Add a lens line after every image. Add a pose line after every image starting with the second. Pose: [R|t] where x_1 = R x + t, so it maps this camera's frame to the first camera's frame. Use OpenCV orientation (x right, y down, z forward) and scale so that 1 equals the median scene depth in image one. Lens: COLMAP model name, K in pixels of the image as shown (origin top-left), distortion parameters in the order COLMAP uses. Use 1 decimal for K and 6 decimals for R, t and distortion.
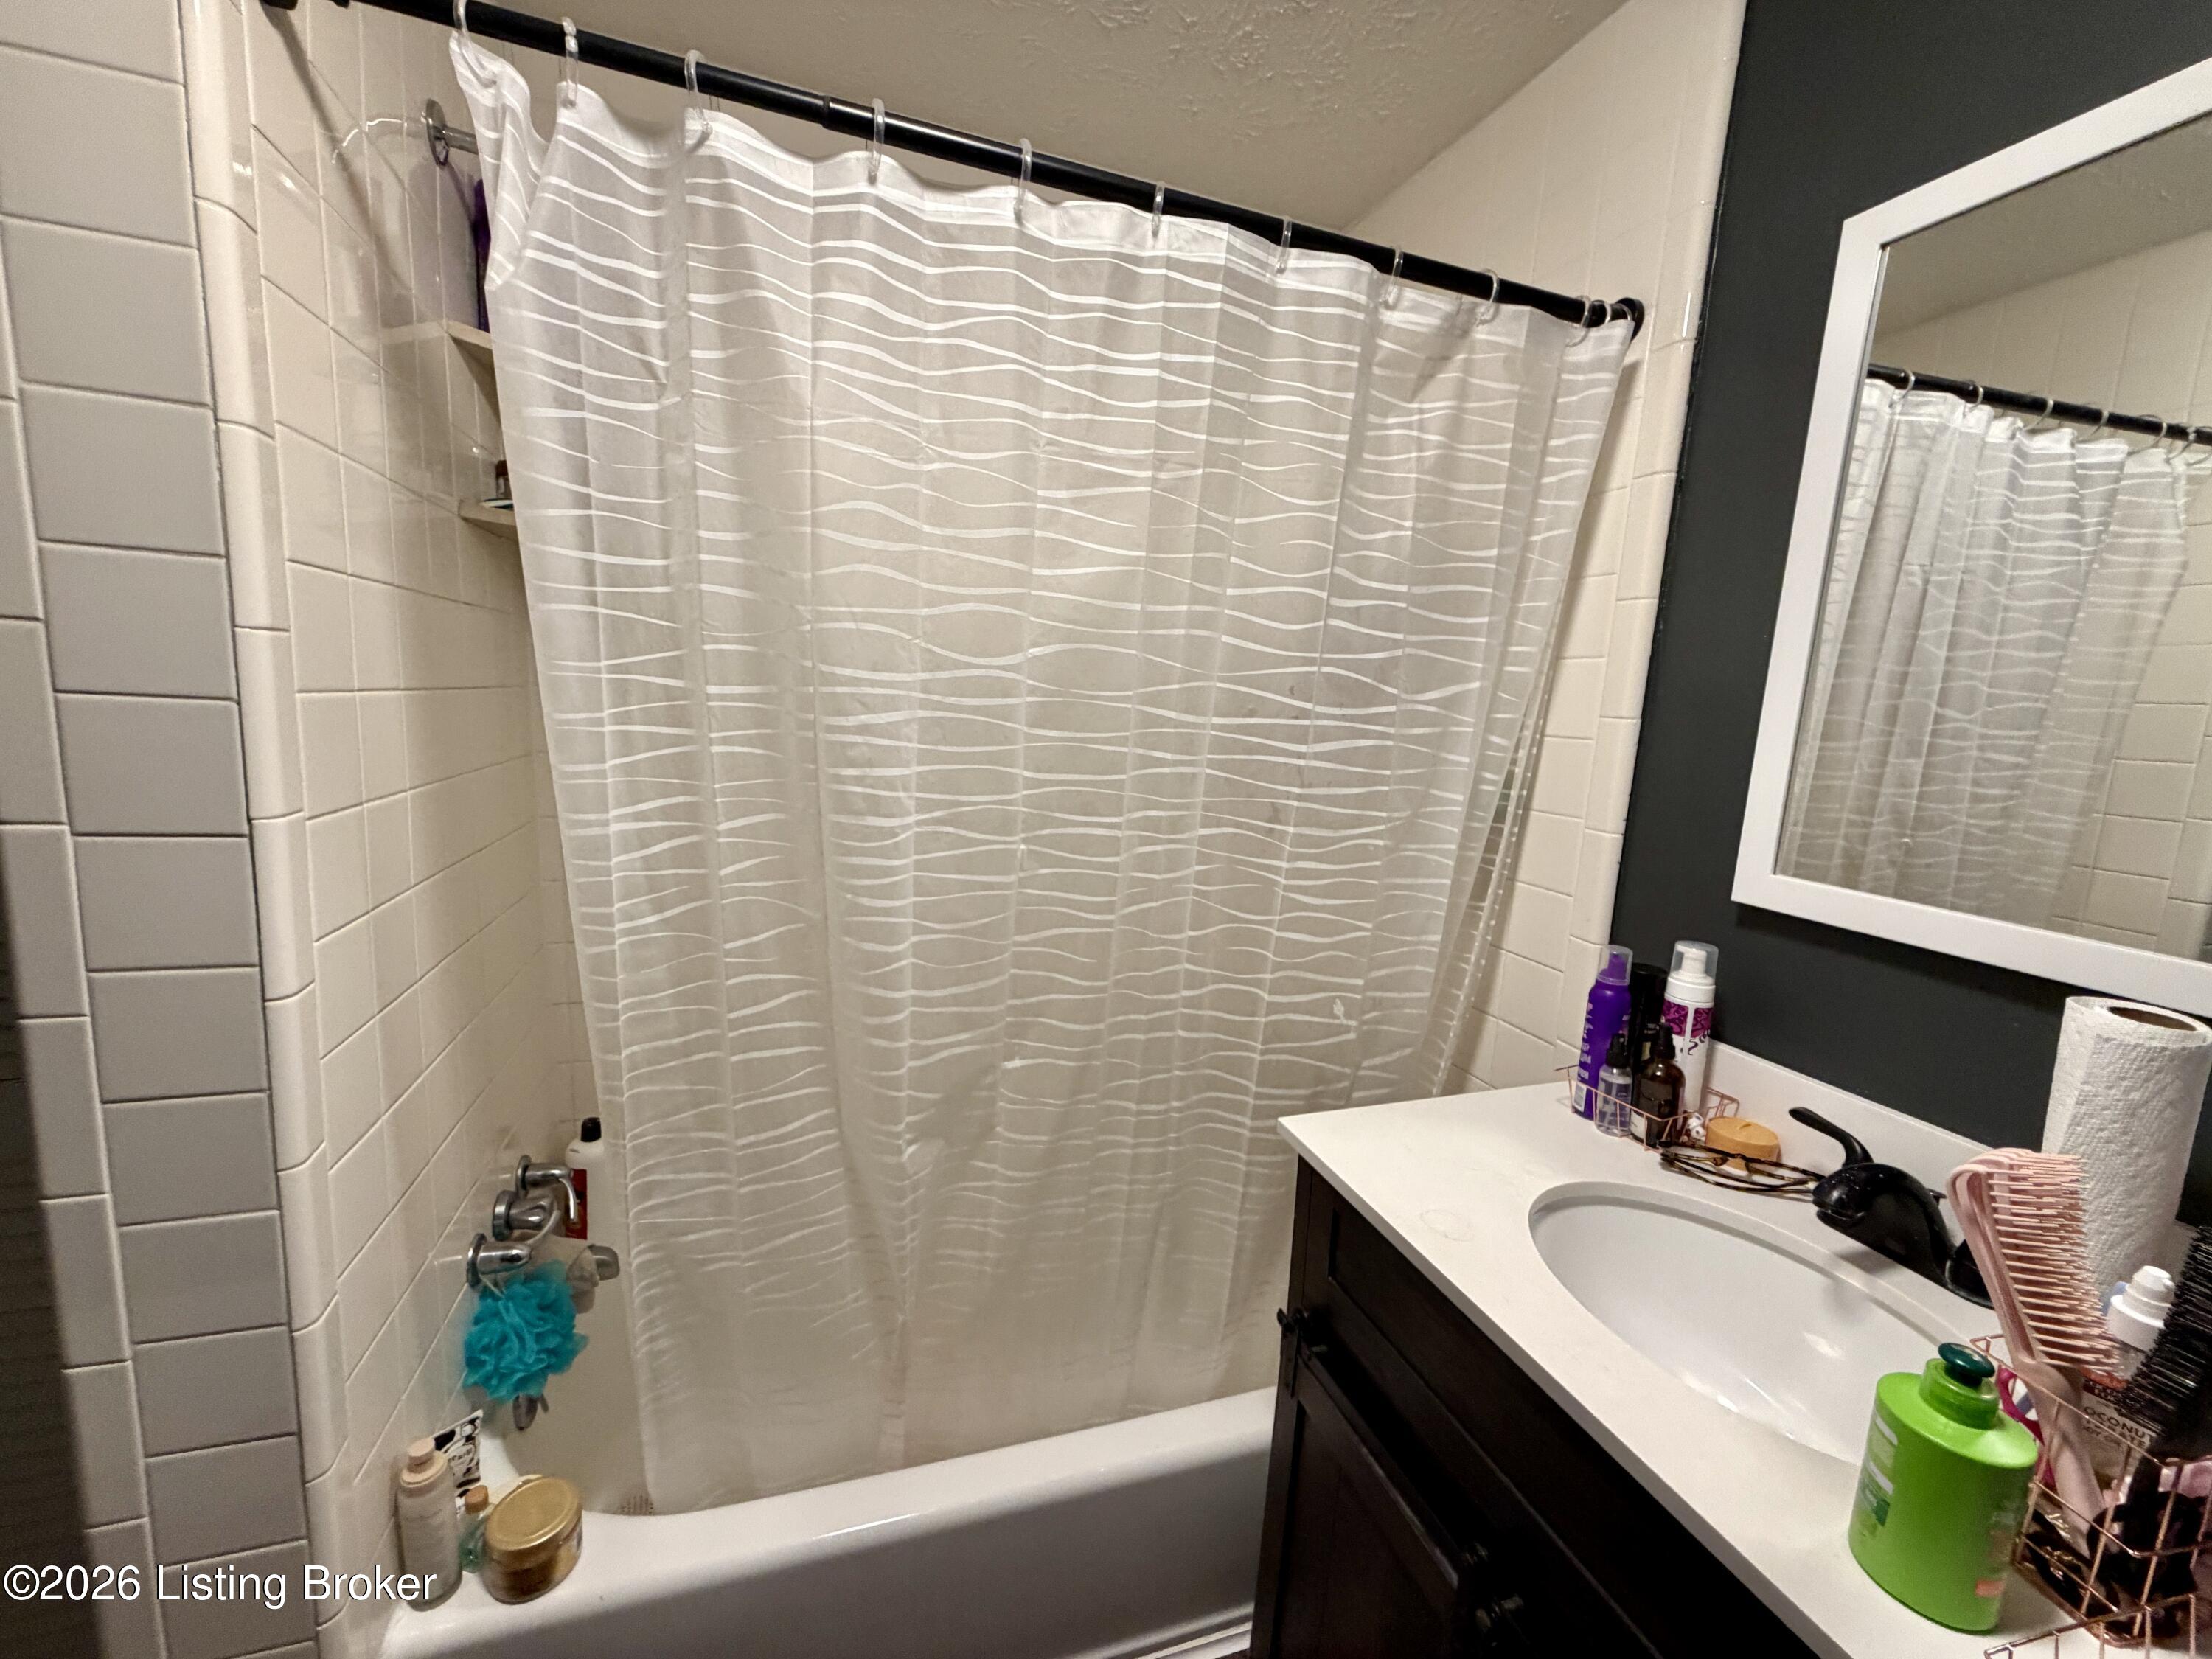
lens RADIAL K [[881.4, 0, 1104.4], [0, 881.4, 833.5], [0, 0, 1]] dist [0.000267, -0.000302]
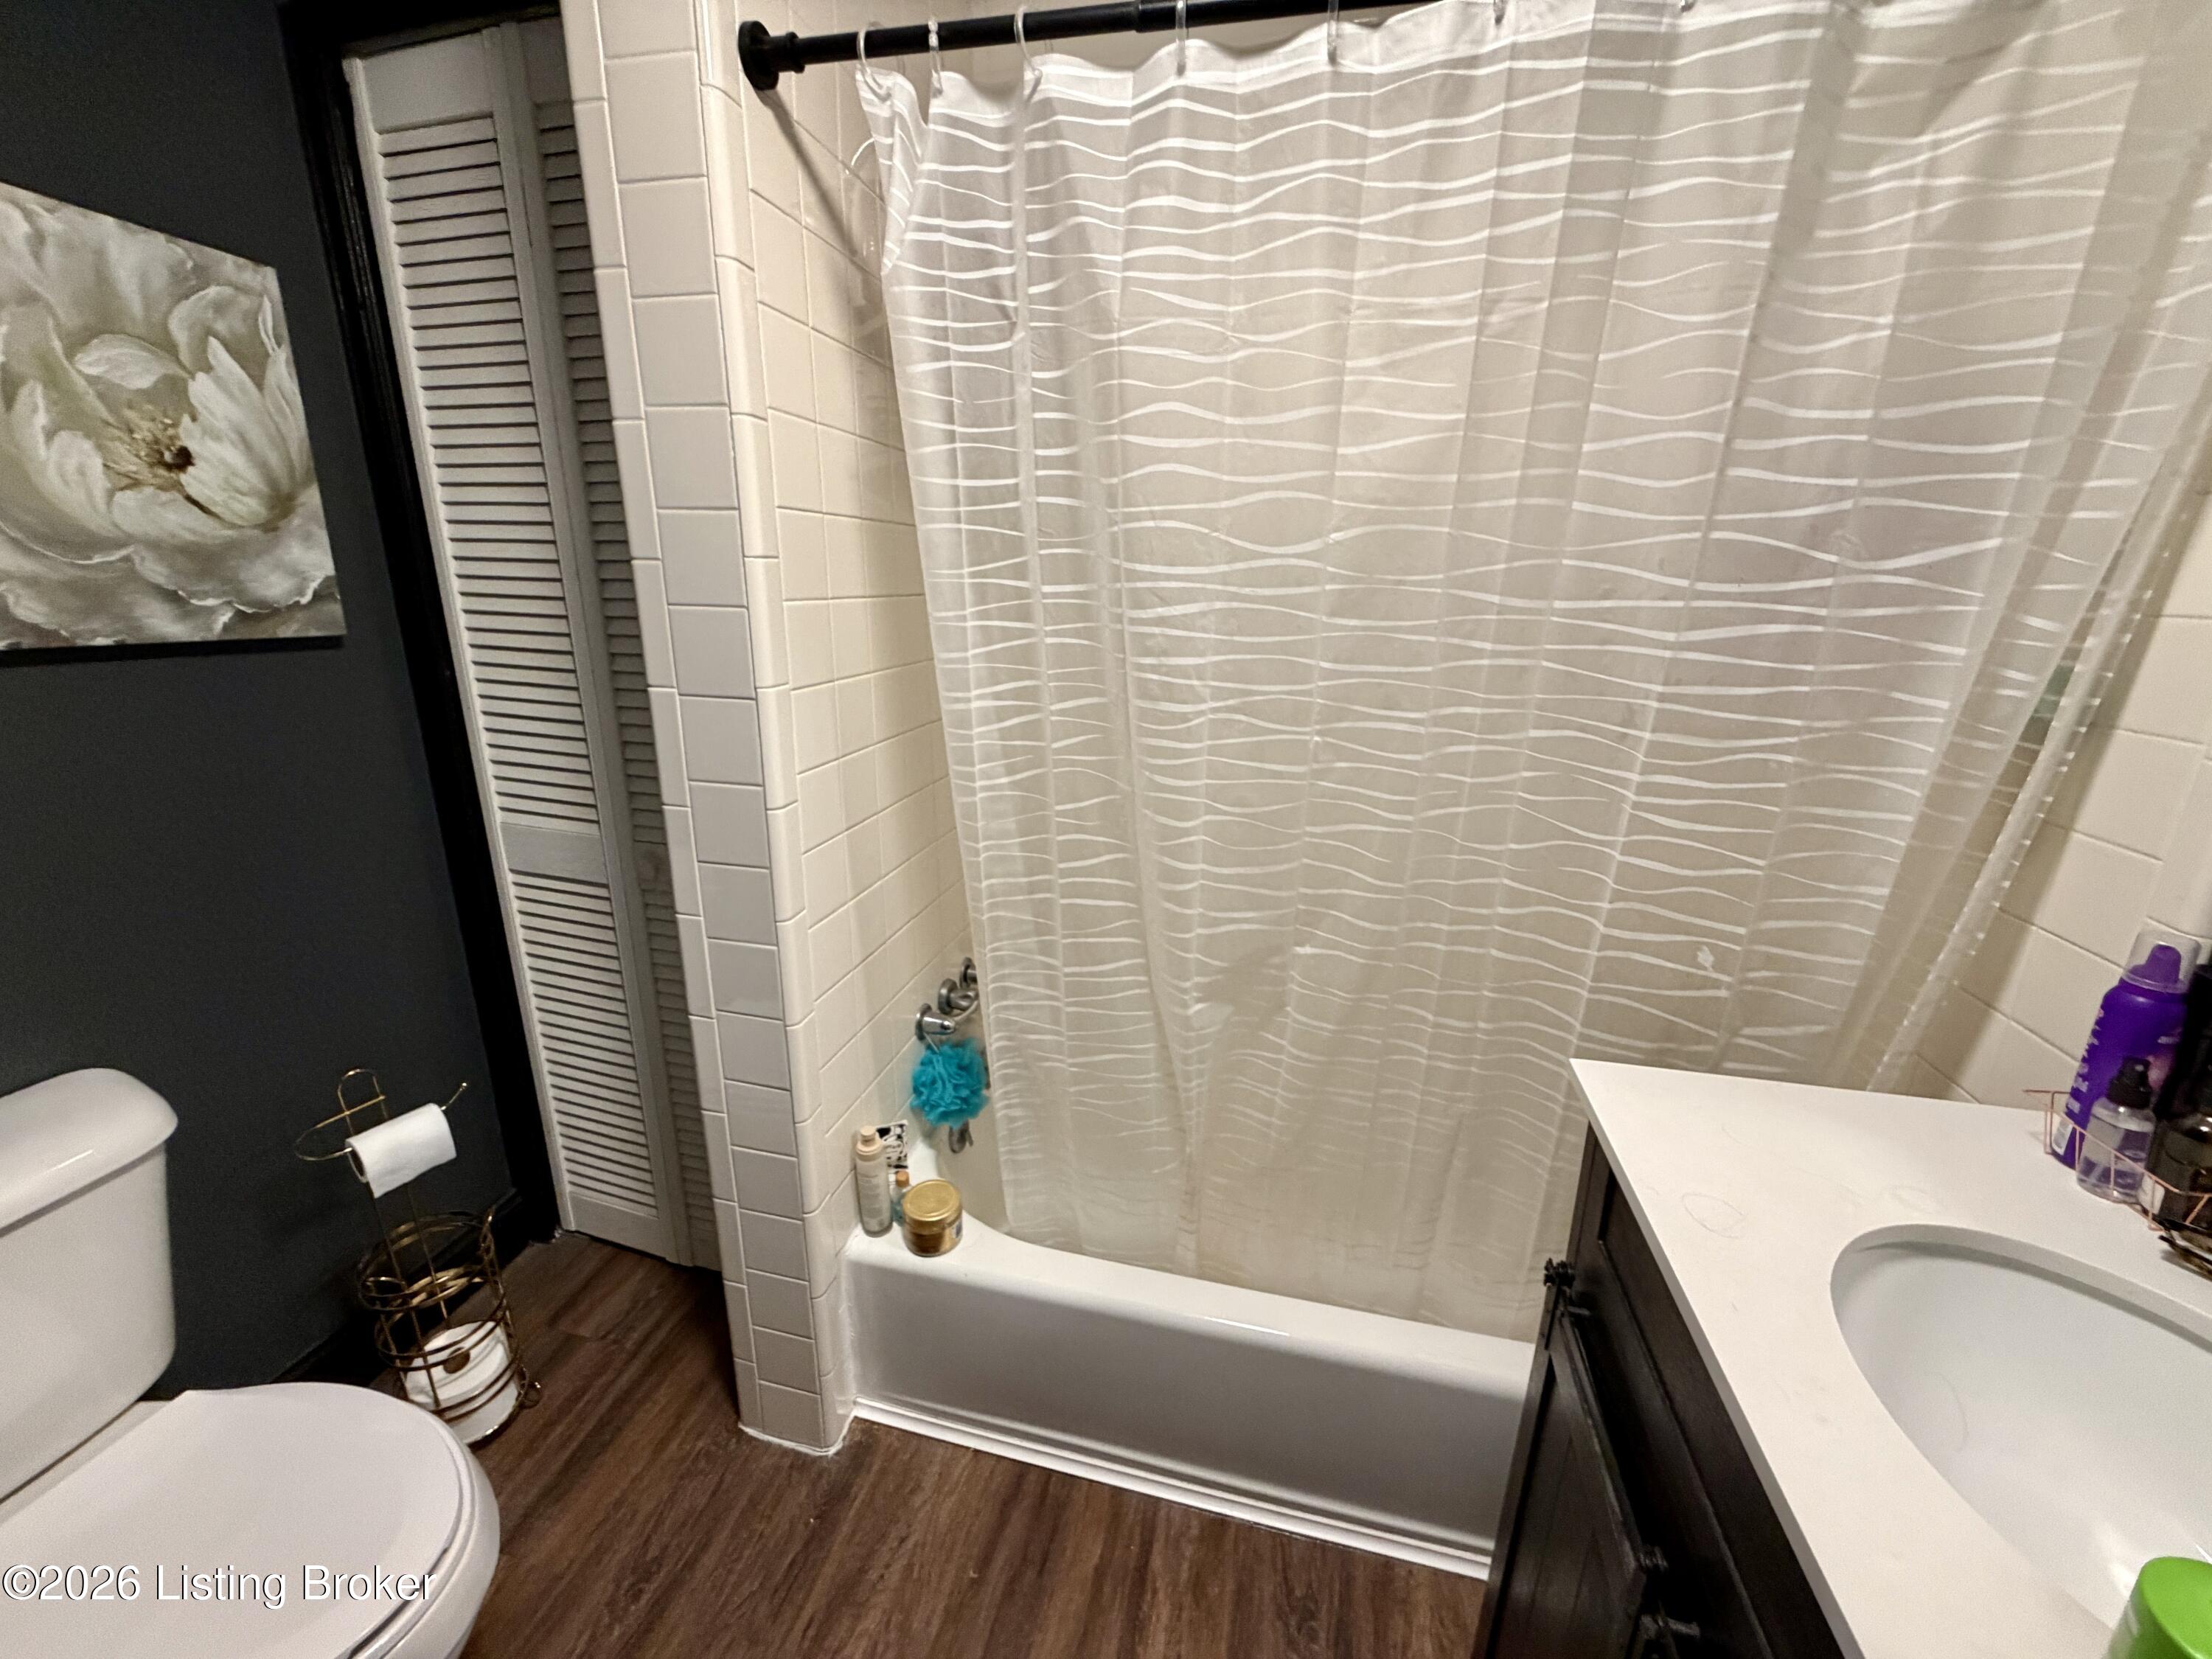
lens RADIAL K [[881.4, 0, 1102.2], [0, 881.4, 833.4], [0, 0, 1]] dist [0.000267, -0.000302]
pose [[0.847426, 0.108360, -0.519738, 0.241680], [-0.048624, 0.990676, 0.127265, 0.006536], [0.528683, -0.082576, 0.844793, 0.014717]]
